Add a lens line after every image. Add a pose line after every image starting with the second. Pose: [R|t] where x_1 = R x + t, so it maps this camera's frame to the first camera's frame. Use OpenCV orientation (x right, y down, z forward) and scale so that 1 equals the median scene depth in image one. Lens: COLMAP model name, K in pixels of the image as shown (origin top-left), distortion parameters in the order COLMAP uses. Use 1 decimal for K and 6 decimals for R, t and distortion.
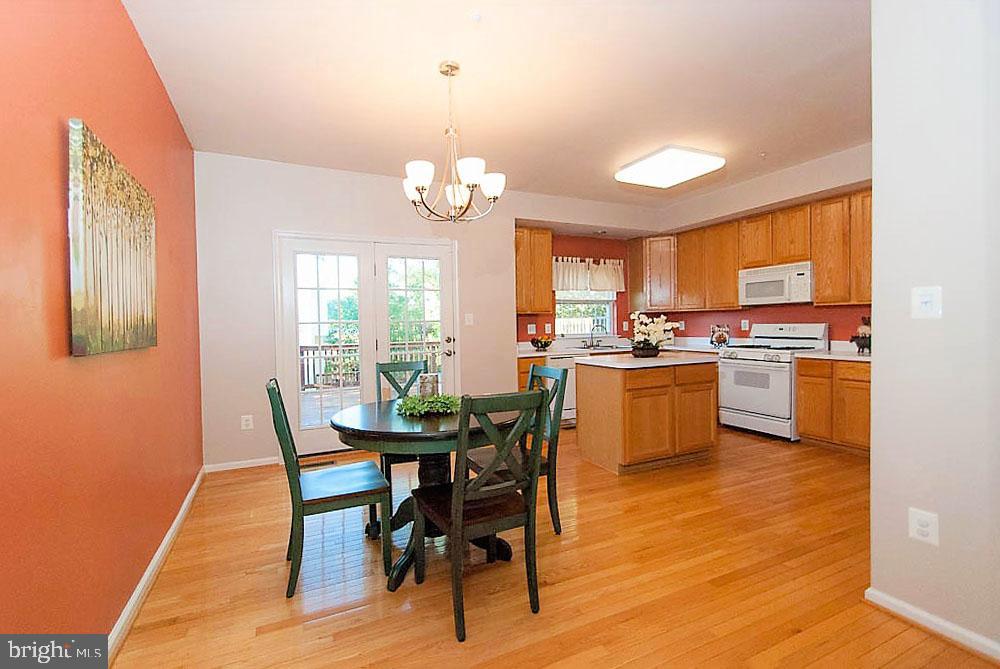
lens RADIAL K [[450.6, 0, 476.3], [0, 450.6, 333.0], [0, 0, 1]] dist [0.003833, 0.000369]
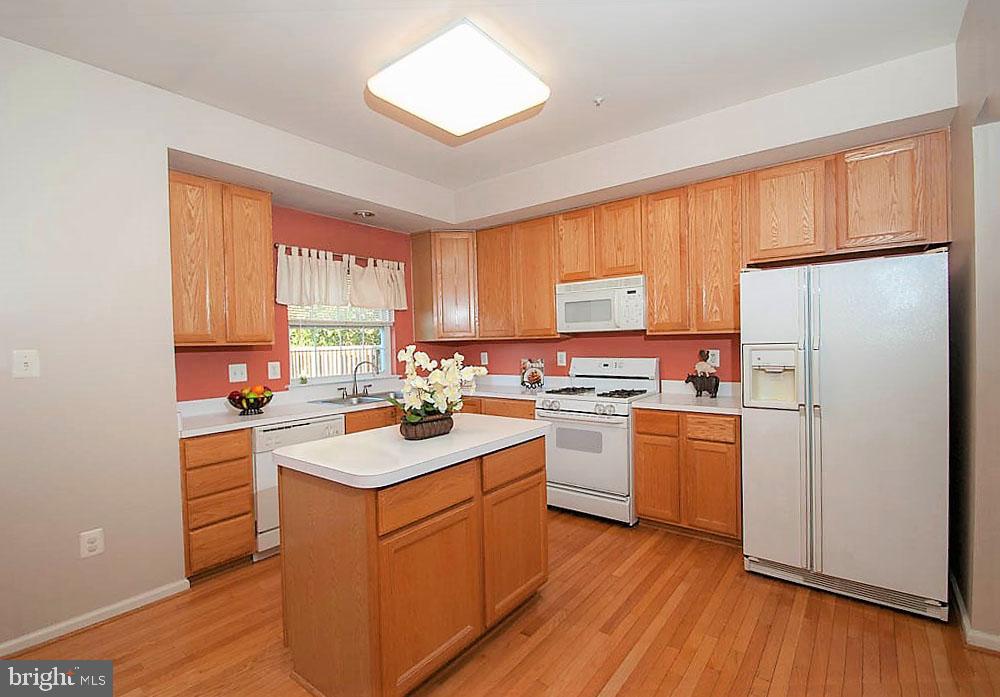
lens RADIAL K [[464.0, 0, 503.9], [0, 464.0, 351.1], [0, 0, 1]] dist [0.002905, 0.000222]
pose [[0.886069, -0.011811, 0.463402, 0.161846], [0.015762, 0.999865, -0.004656, -0.029720], [-0.463284, 0.011430, 0.886136, 0.380850]]
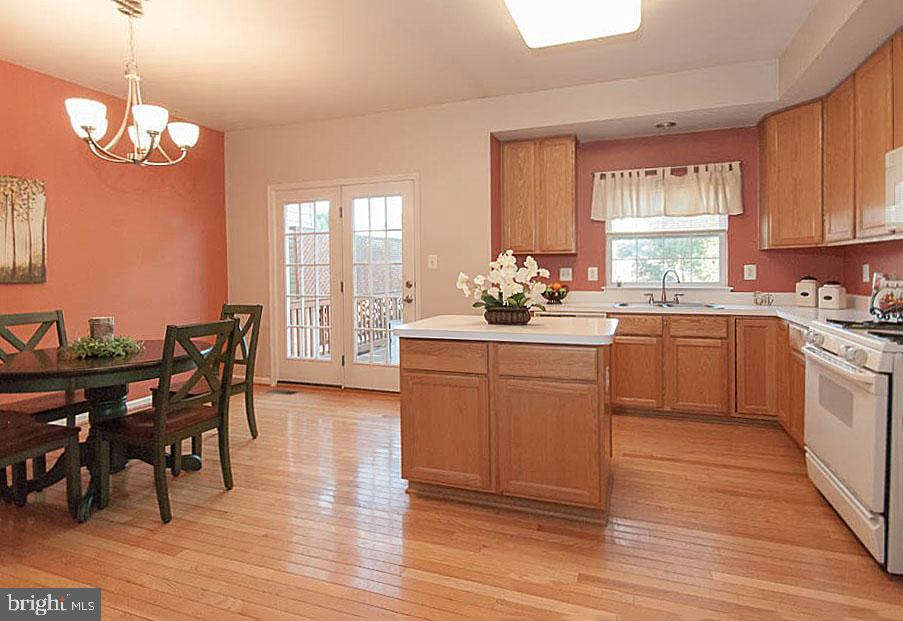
lens RADIAL K [[454.7, 0, 484.3], [0, 454.7, 266.1], [0, 0, 1]] dist [-0.013443, -0.000544]
pose [[0.718001, 0.009519, -0.695977, 0.600633], [-0.017179, 0.999844, -0.004048, -0.018078], [0.695830, 0.014862, 0.718052, 0.402721]]
